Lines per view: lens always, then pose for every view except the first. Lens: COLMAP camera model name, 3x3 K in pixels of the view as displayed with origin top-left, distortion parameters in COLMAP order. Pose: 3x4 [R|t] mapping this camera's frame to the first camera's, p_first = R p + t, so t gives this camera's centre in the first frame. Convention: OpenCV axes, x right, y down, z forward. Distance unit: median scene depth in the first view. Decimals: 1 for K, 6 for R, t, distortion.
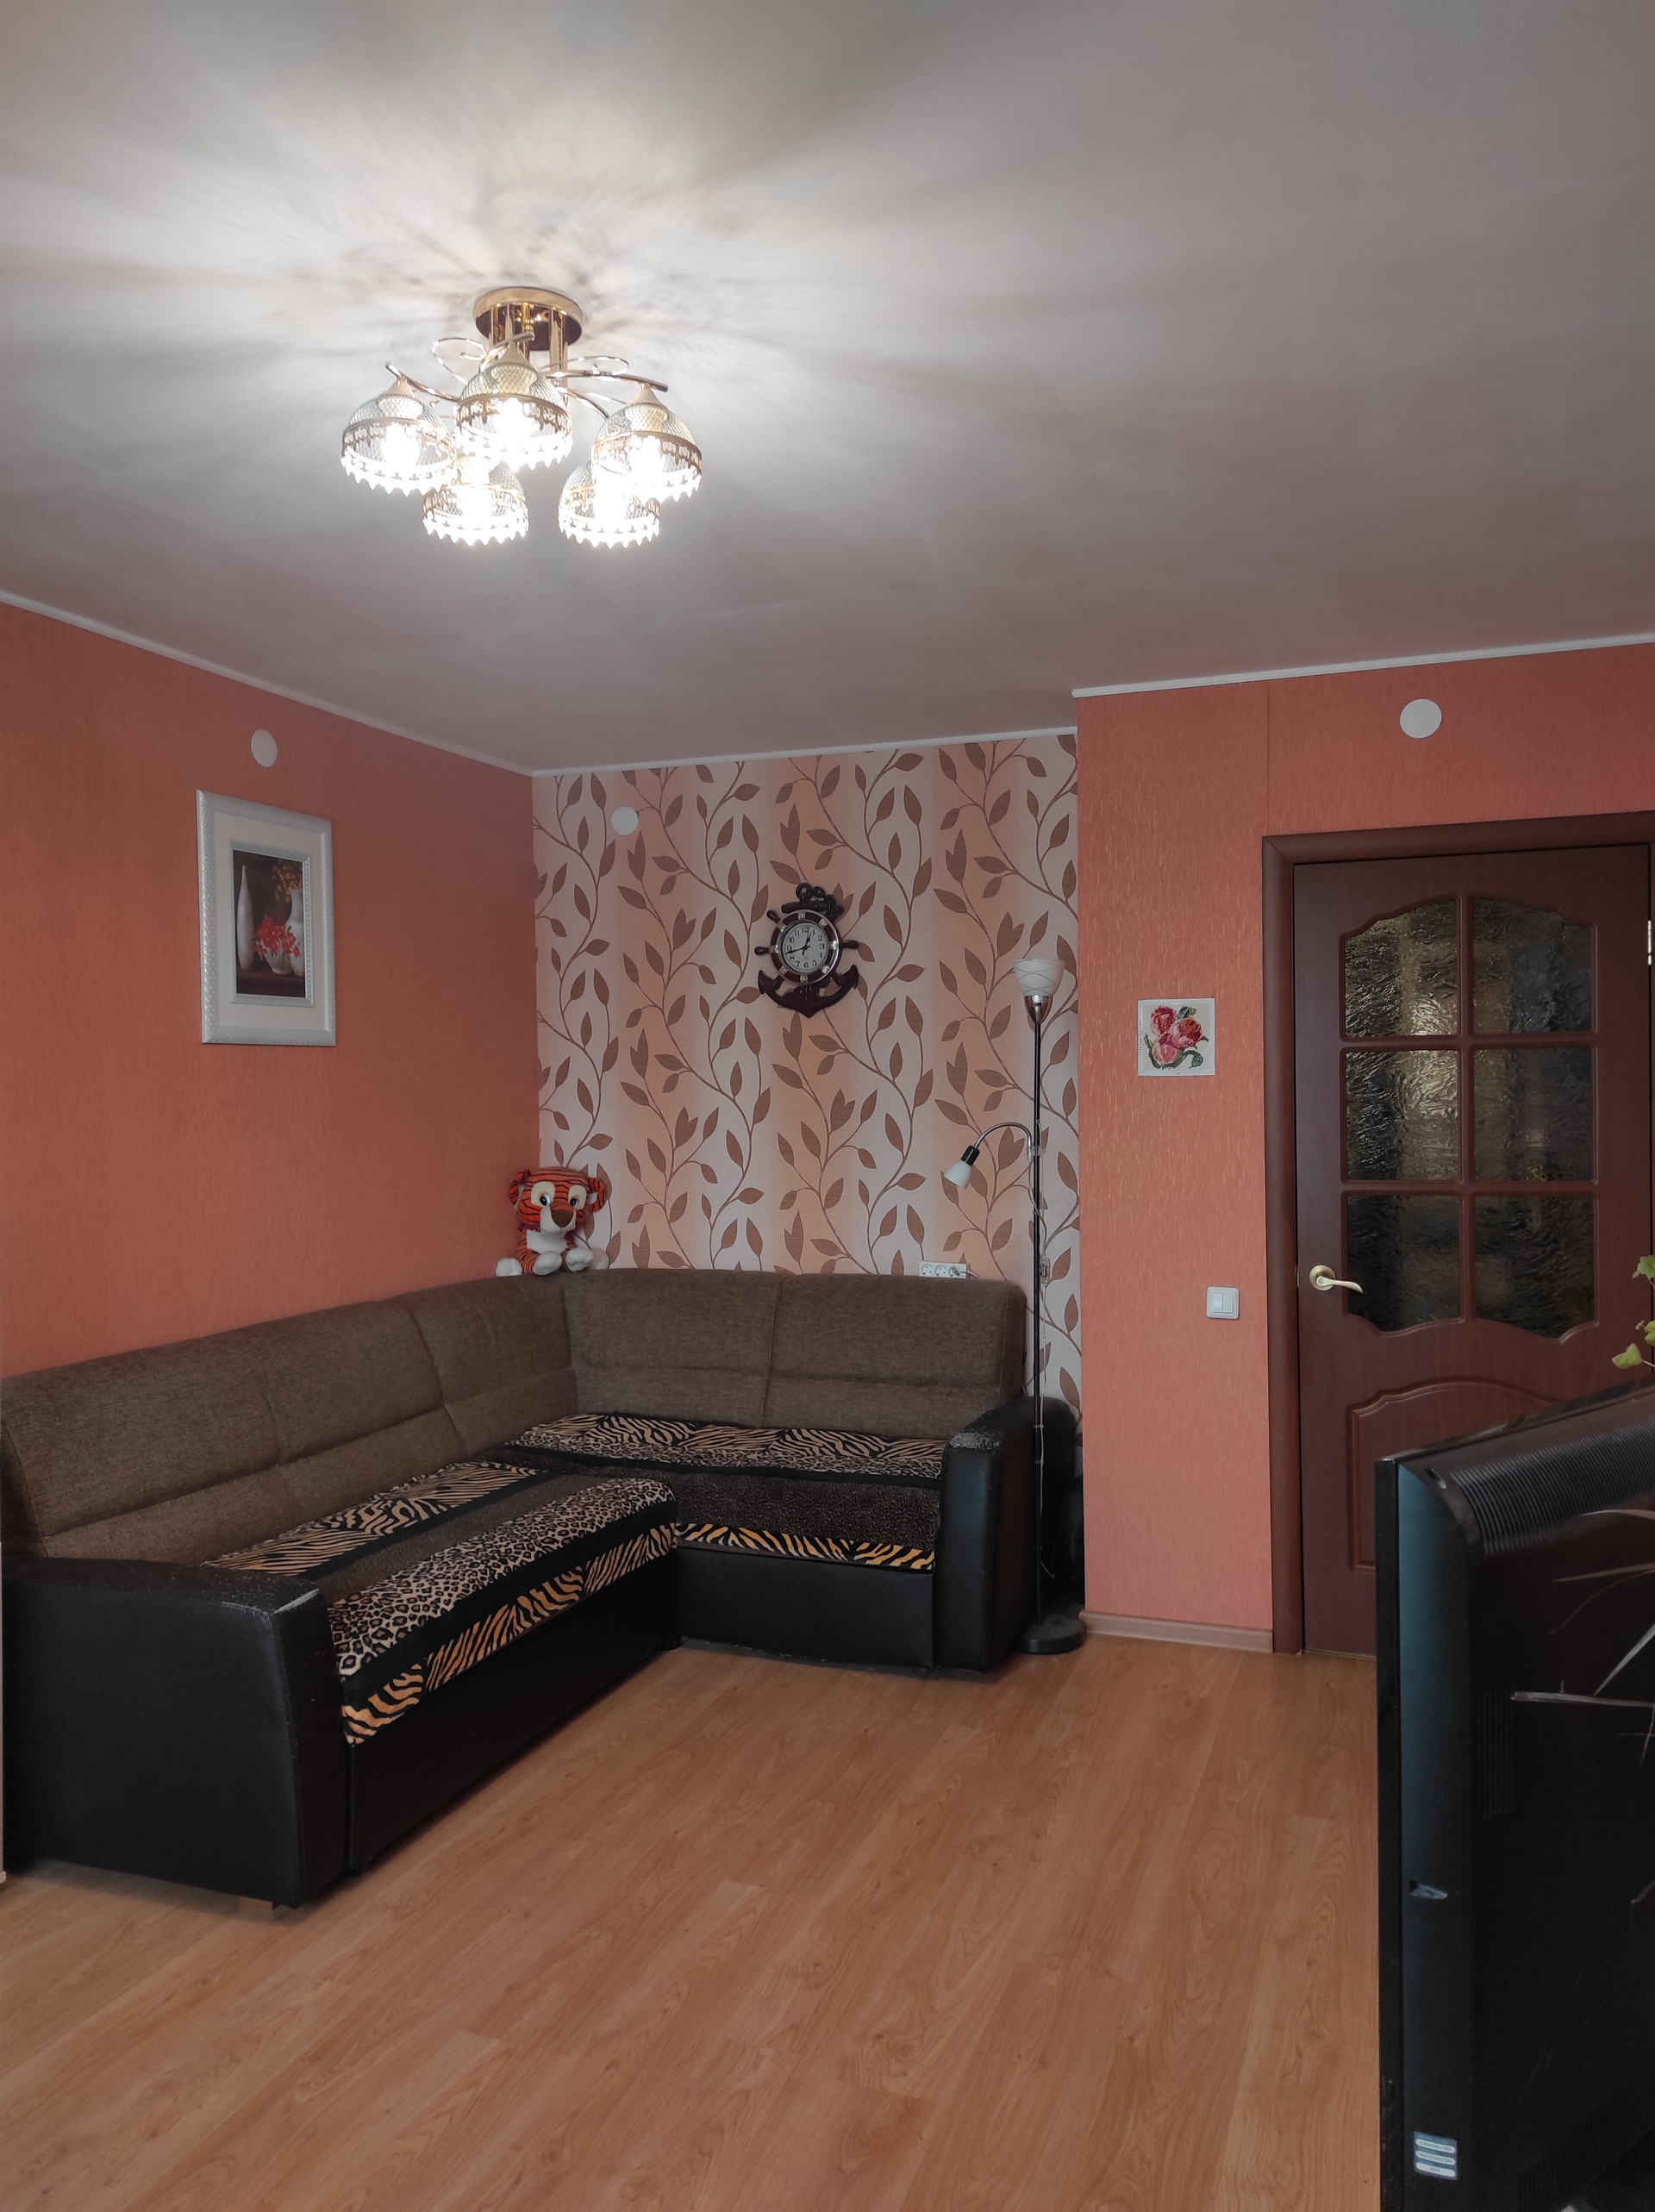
lens RADIAL K [[1599.4, 0, 825.2], [0, 1599.4, 1117.2], [0, 0, 1]] dist [0.056446, -0.062213]
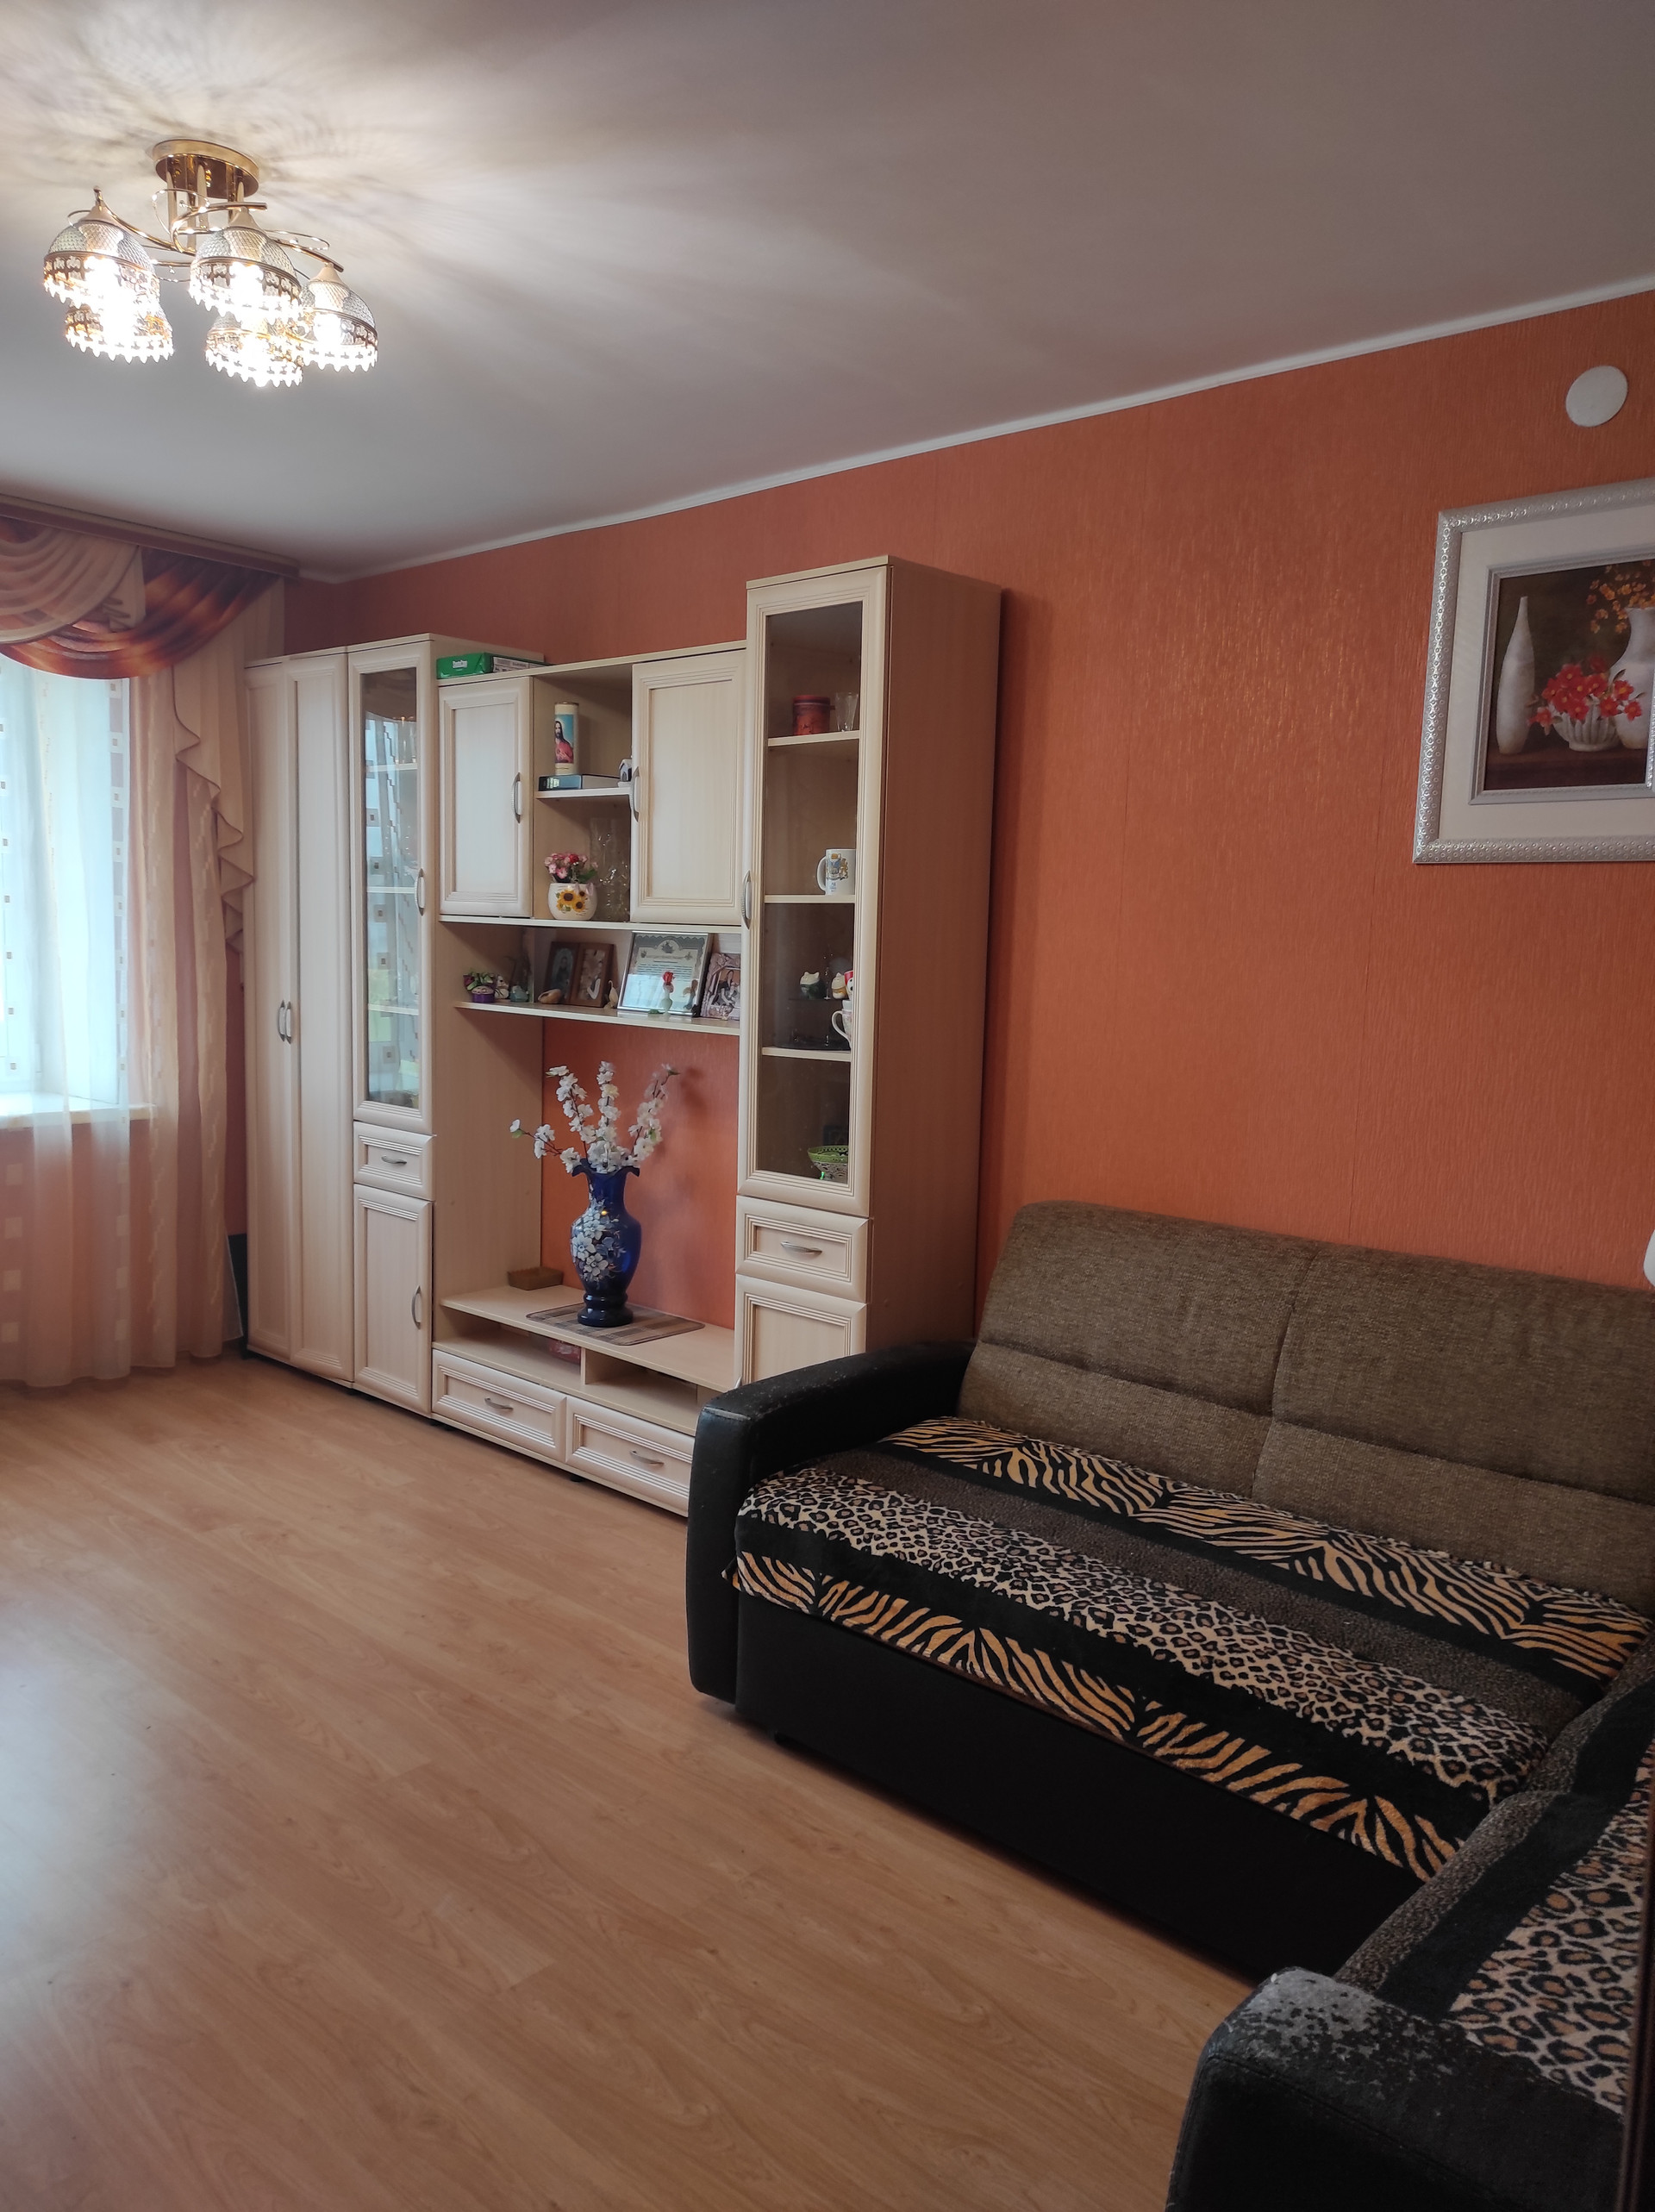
lens RADIAL K [[1599.4, 0, 825.2], [0, 1599.4, 1117.2], [0, 0, 1]] dist [0.056446, -0.062213]
pose [[-0.355424, 0.110073, -0.928201, 0.498271], [-0.047592, 0.989623, 0.135581, -0.021562], [0.933493, 0.092364, -0.346497, 1.220948]]
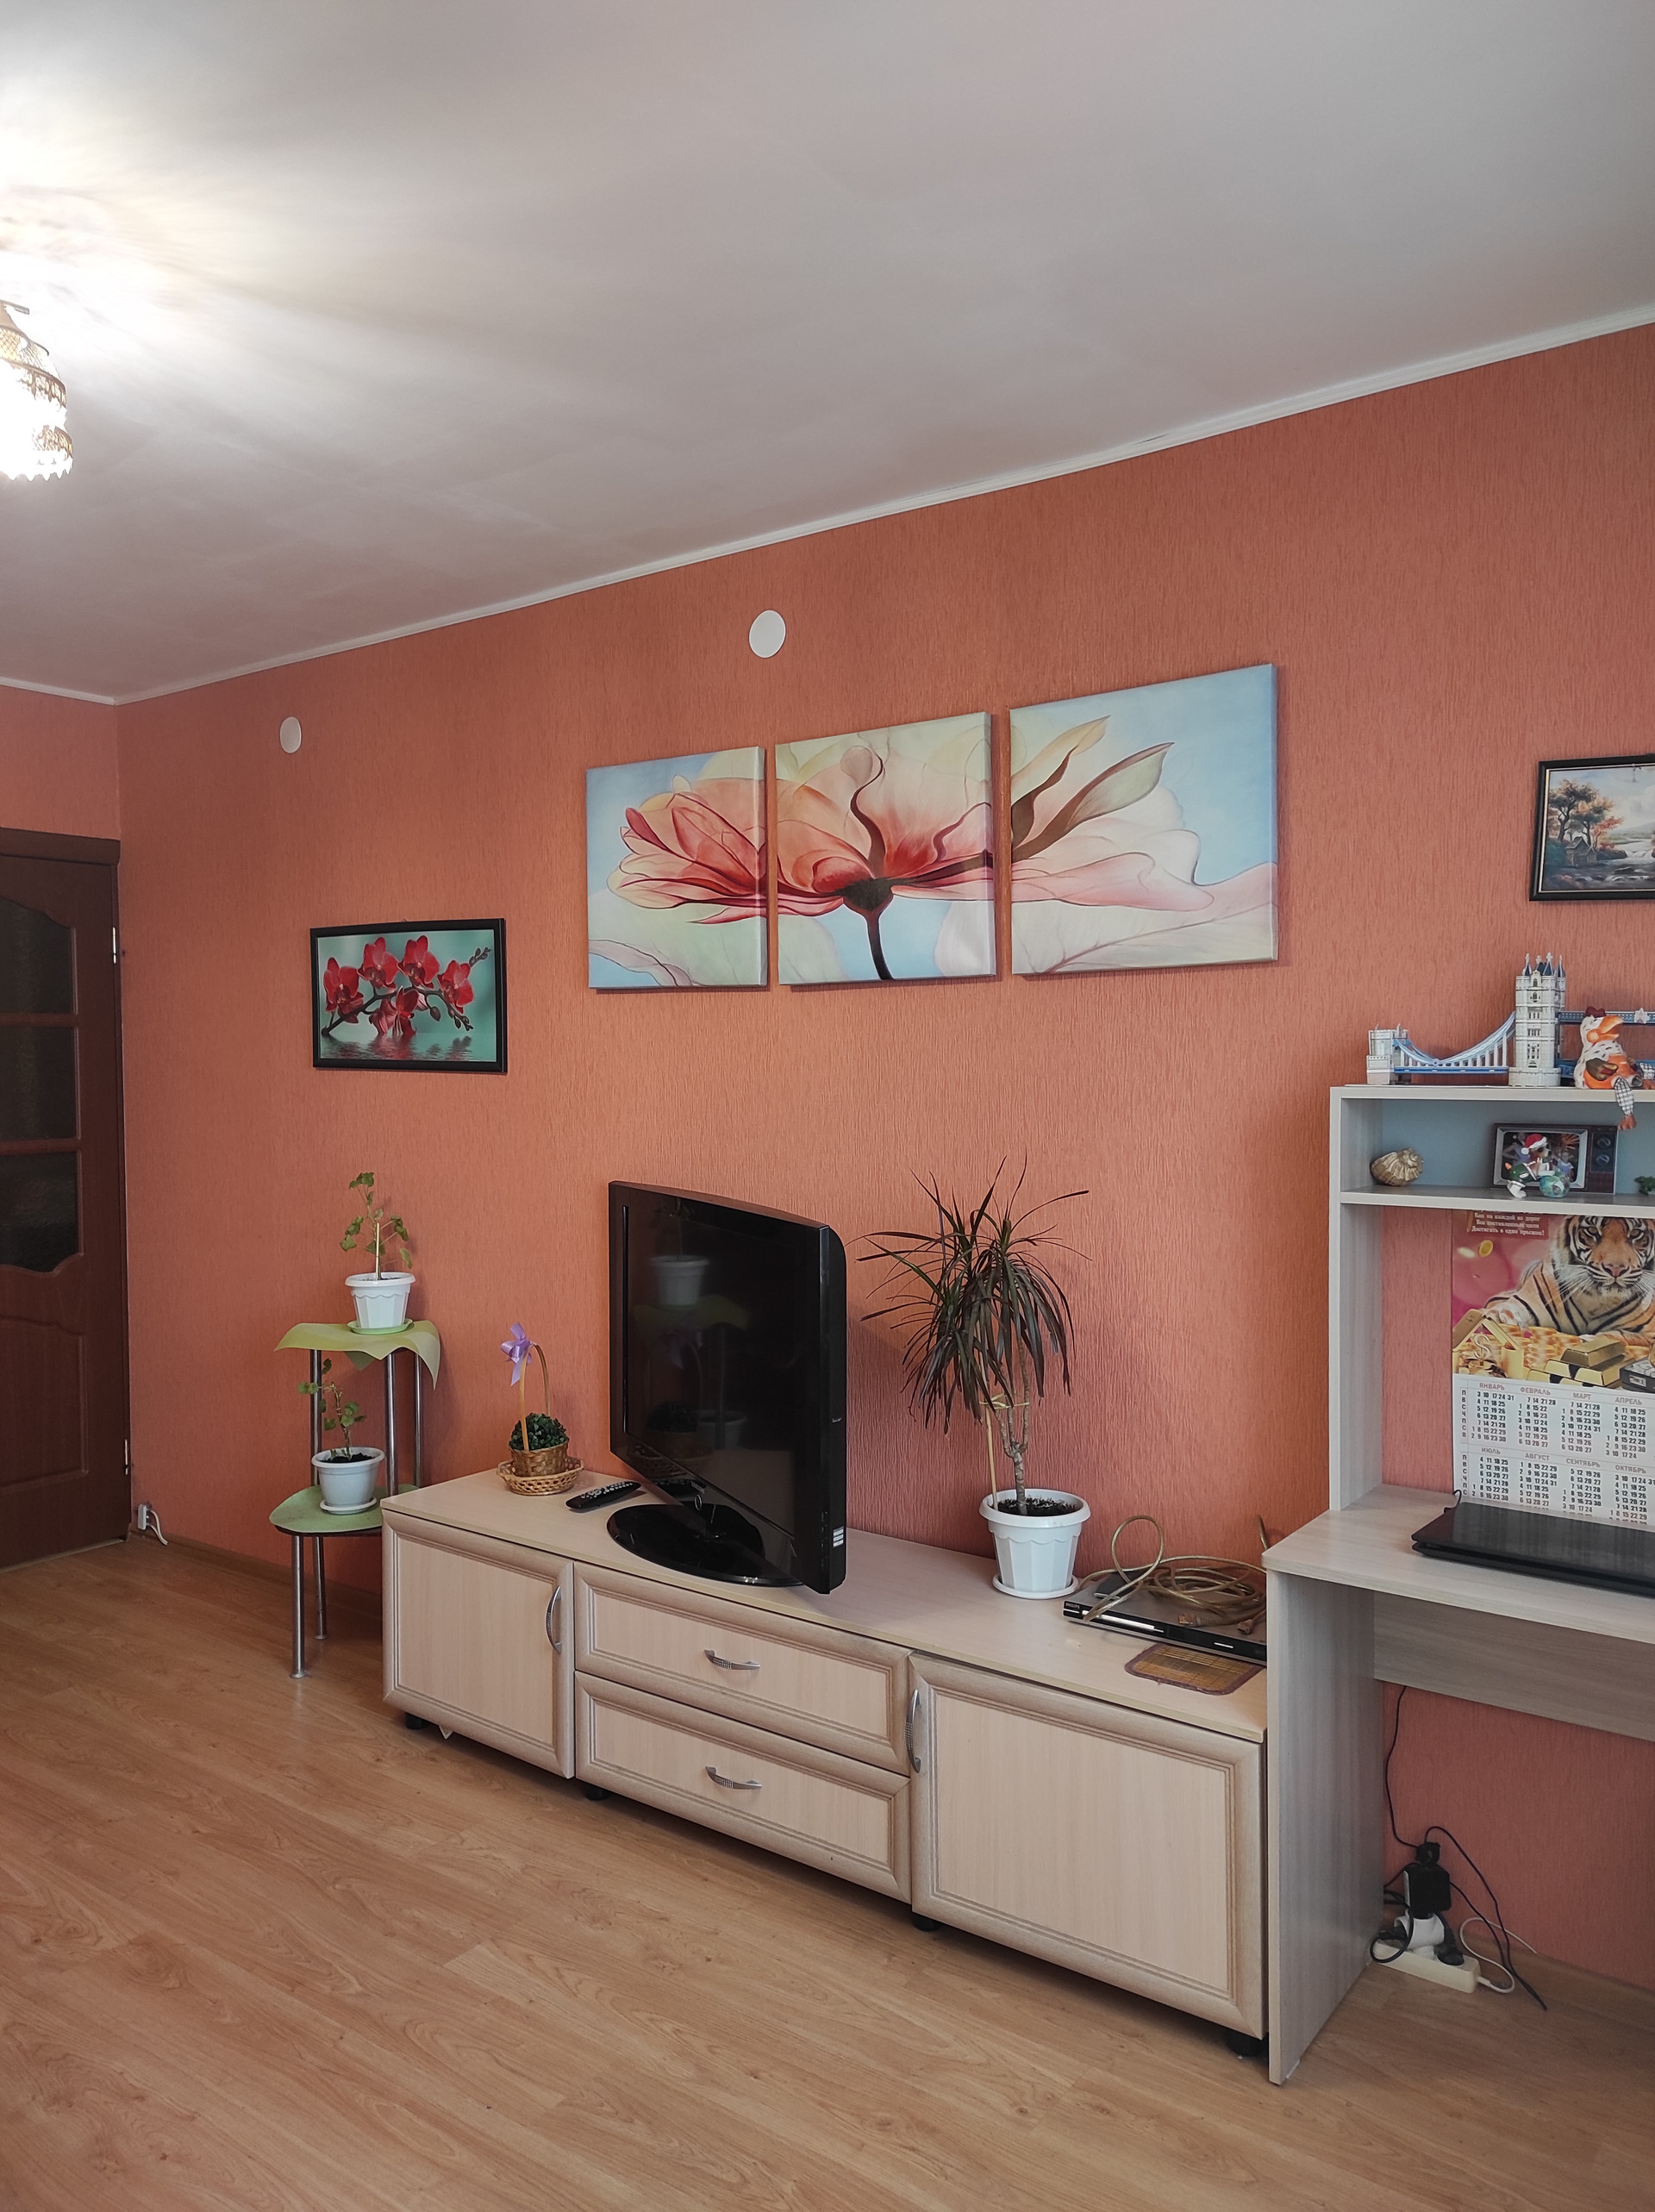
lens RADIAL K [[1599.4, 0, 825.2], [0, 1599.4, 1117.2], [0, 0, 1]] dist [0.056446, -0.062213]
pose [[0.275830, -0.027882, 0.960802, -0.637440], [0.017379, 0.999560, 0.024017, 0.004410], [-0.961049, 0.010074, 0.276193, 0.148697]]
